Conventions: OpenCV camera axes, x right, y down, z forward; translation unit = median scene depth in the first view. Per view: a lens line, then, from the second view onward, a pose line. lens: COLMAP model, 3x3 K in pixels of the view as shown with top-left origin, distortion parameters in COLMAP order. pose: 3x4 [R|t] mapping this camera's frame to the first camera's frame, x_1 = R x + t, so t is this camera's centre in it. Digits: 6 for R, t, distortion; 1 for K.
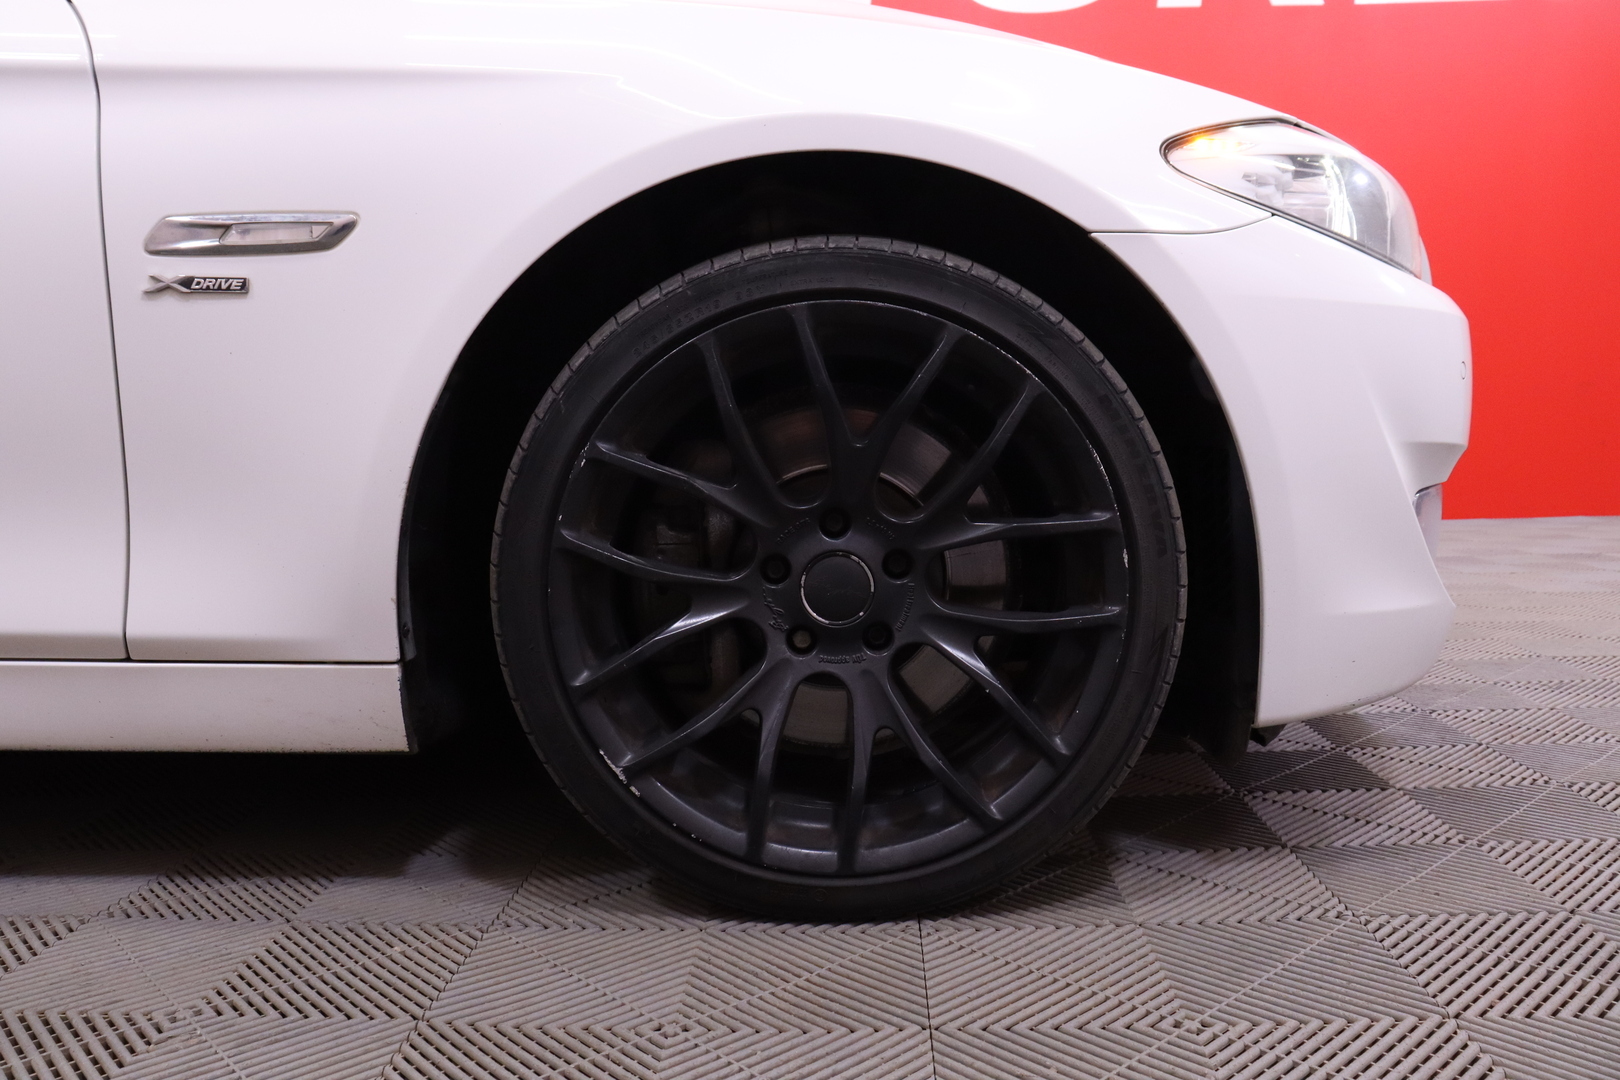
lens RADIAL K [[1304.4, 0, 828.6], [0, 1304.4, 498.9], [0, 0, 1]] dist [-0.175000, 0.146961]
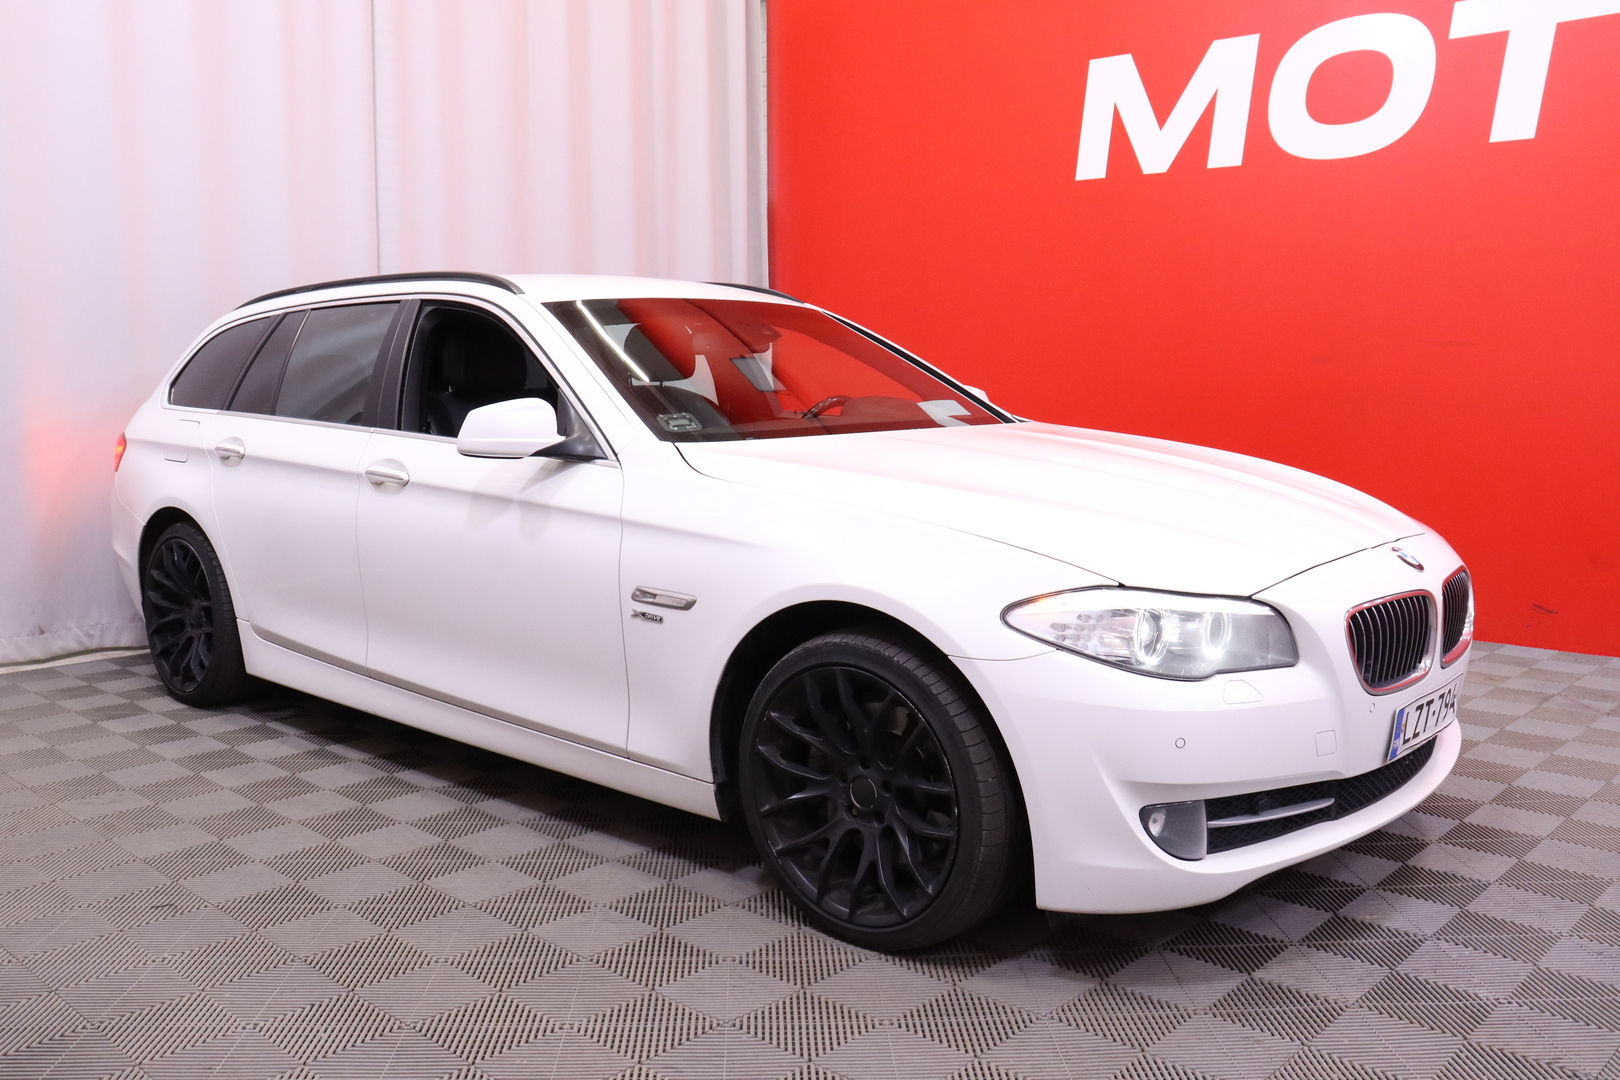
lens RADIAL K [[1502.3, 0, 809.8], [0, 1502.3, 528.4], [0, 0, 1]] dist [-0.077509, 0.000000]
pose [[0.758821, 0.102624, -0.643163, 1.536540], [-0.053778, 0.994009, 0.095157, -0.615532], [0.649075, -0.037620, 0.759794, -0.957357]]
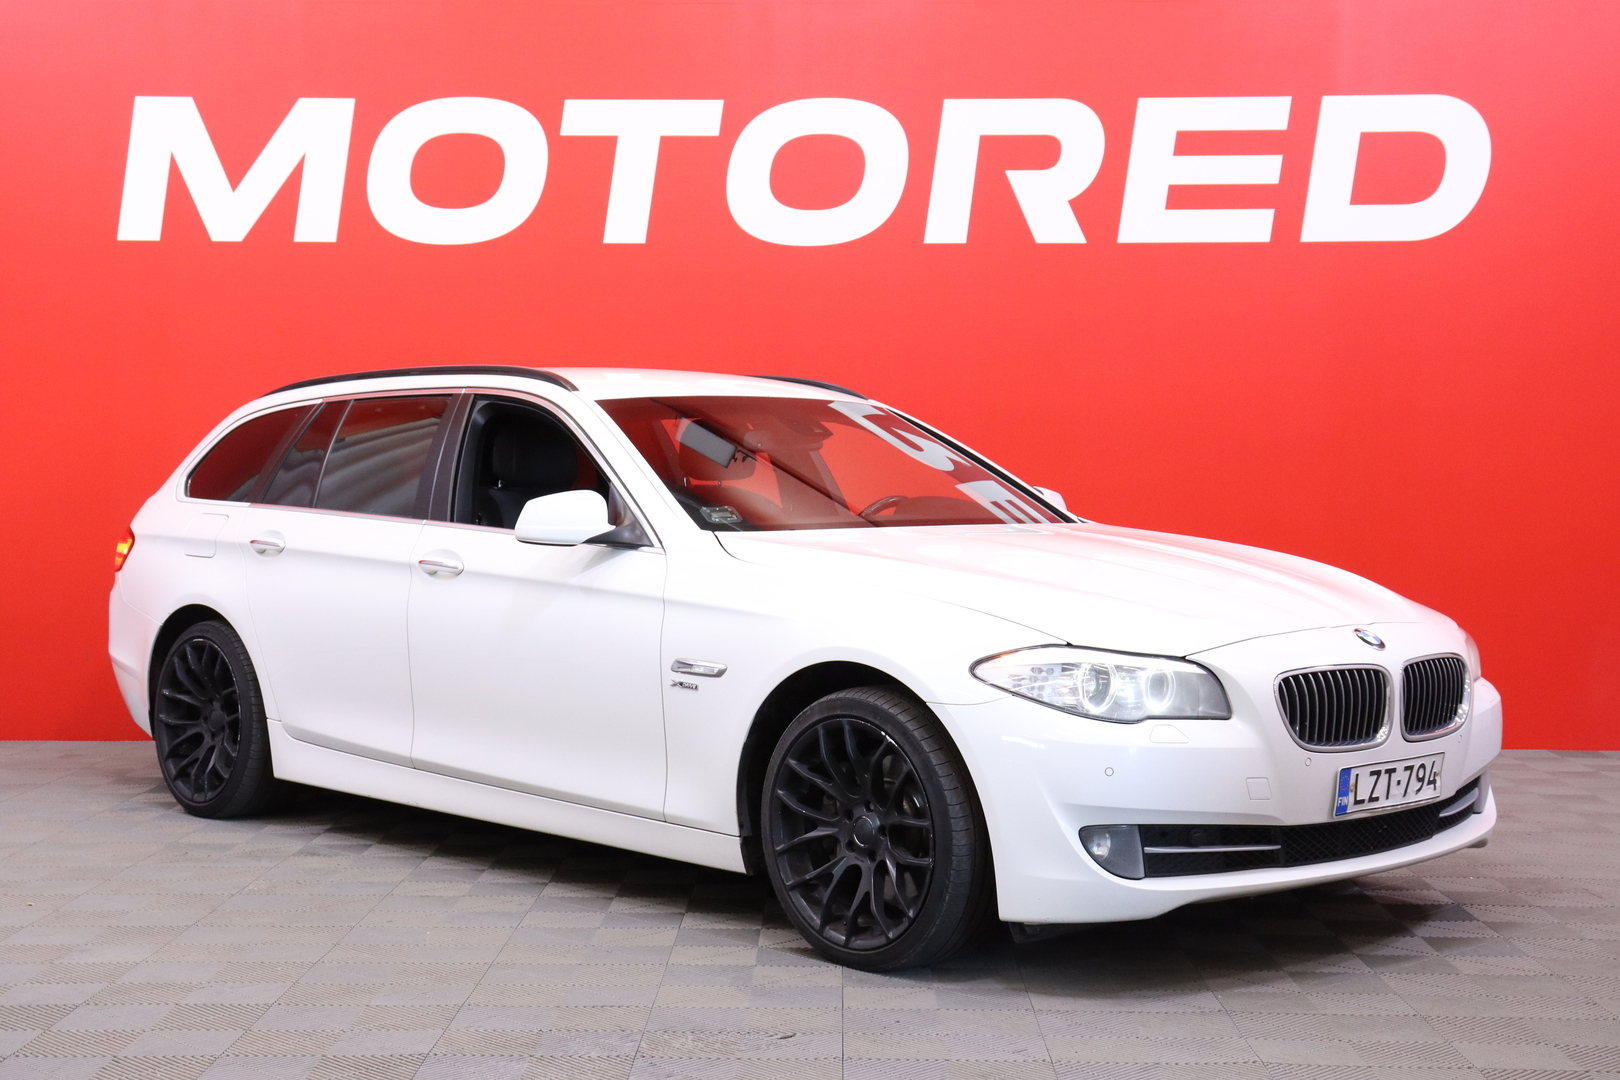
lens RADIAL K [[2511.1, 0, 816.6], [0, 2511.1, 539.4], [0, 0, 1]] dist [0.240967, 0.000000]
pose [[0.700992, 0.057868, -0.710817, 3.411917], [-0.062614, 0.997848, 0.019486, -0.589895], [0.710415, 0.030847, 0.703107, -2.520870]]
